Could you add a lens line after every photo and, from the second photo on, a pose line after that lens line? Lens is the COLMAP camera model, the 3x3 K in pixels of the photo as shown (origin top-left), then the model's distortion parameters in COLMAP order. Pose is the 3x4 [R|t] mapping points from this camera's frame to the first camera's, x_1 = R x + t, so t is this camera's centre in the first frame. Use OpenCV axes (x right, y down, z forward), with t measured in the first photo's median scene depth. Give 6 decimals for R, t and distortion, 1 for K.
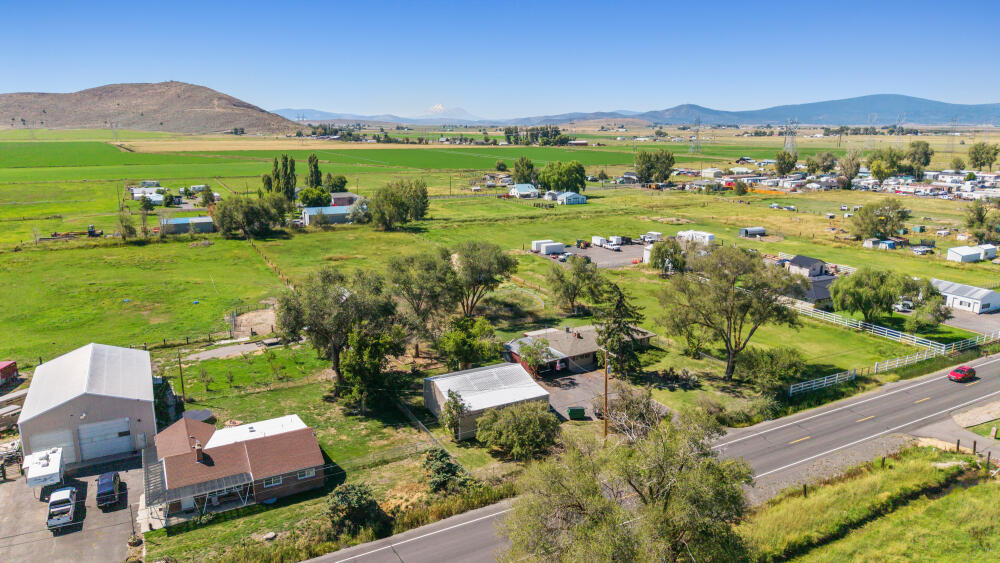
lens RADIAL K [[658.7, 0, 500.0], [0, 658.7, 281.5], [0, 0, 1]] dist [0.044157, -0.068442]
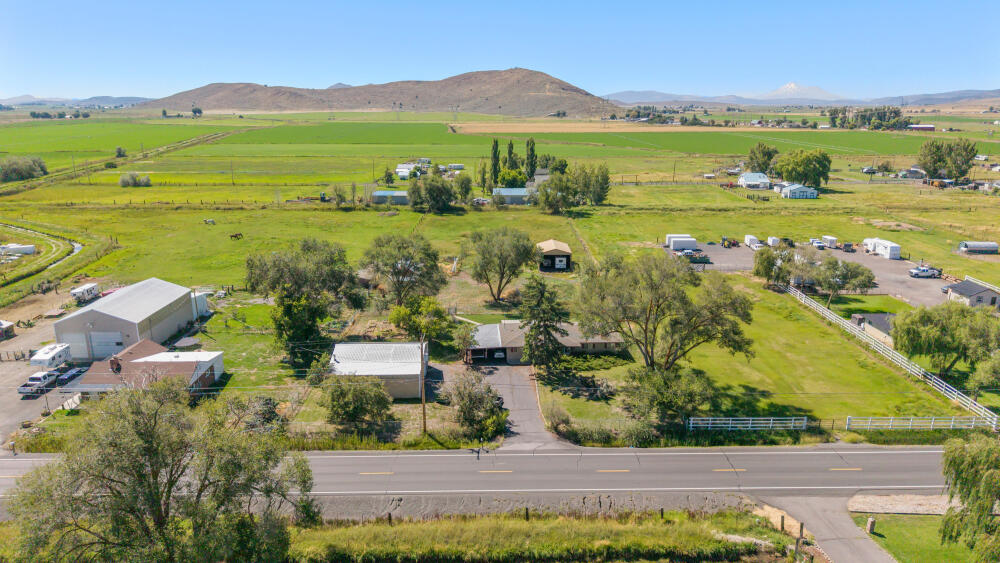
lens RADIAL K [[658.7, 0, 500.0], [0, 658.7, 281.5], [0, 0, 1]] dist [0.044157, -0.068442]
pose [[0.885205, 0.114529, -0.450883, 0.158551], [-0.102632, 0.993419, 0.050845, -0.010550], [0.453739, 0.001267, 0.891134, 0.029233]]
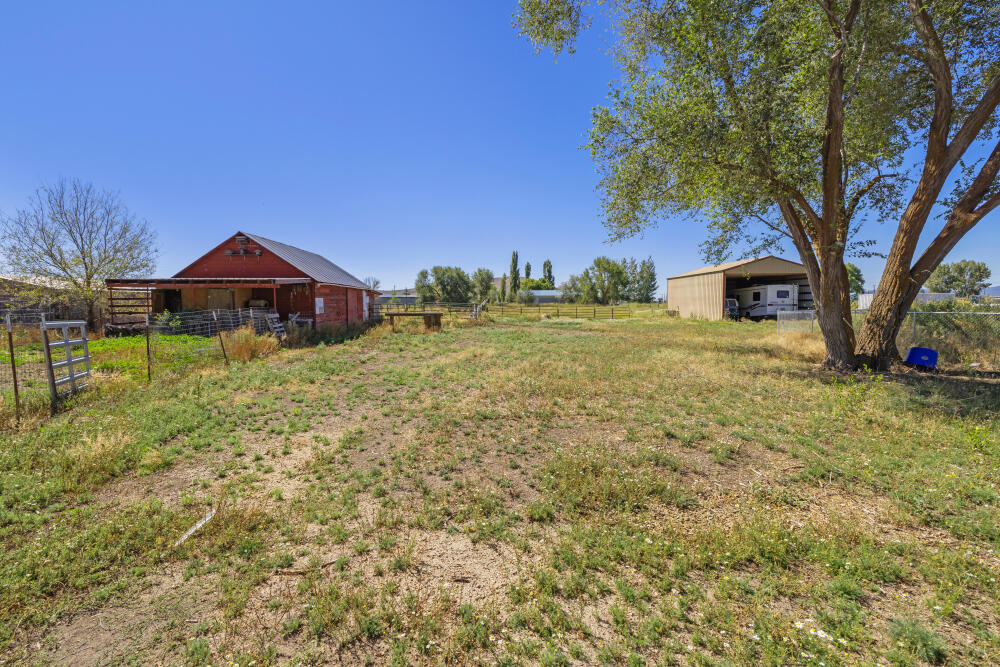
lens RADIAL K [[415.4, 0, 500.0], [0, 415.4, 333.5], [0, 0, 1]] dist [0.000028, 0.000005]
pose [[0.885167, 0.025382, -0.464580, -0.027747], [-0.099887, 0.985596, -0.136469, 0.024344], [0.454425, 0.167203, 0.874952, 0.343955]]
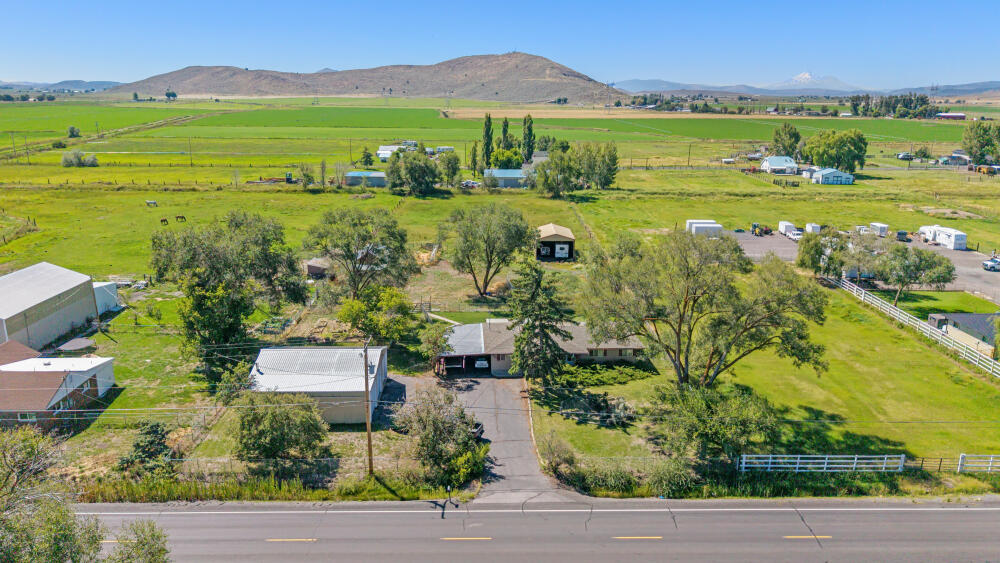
lens RADIAL K [[699.1, 0, 500.0], [0, 699.1, 281.5], [0, 0, 1]] dist [0.043725, -0.062653]
pose [[0.887039, 0.120982, -0.445561, 0.137455], [-0.109429, 0.992650, 0.051675, -0.003781], [0.448538, 0.002920, 0.893759, 0.081853]]
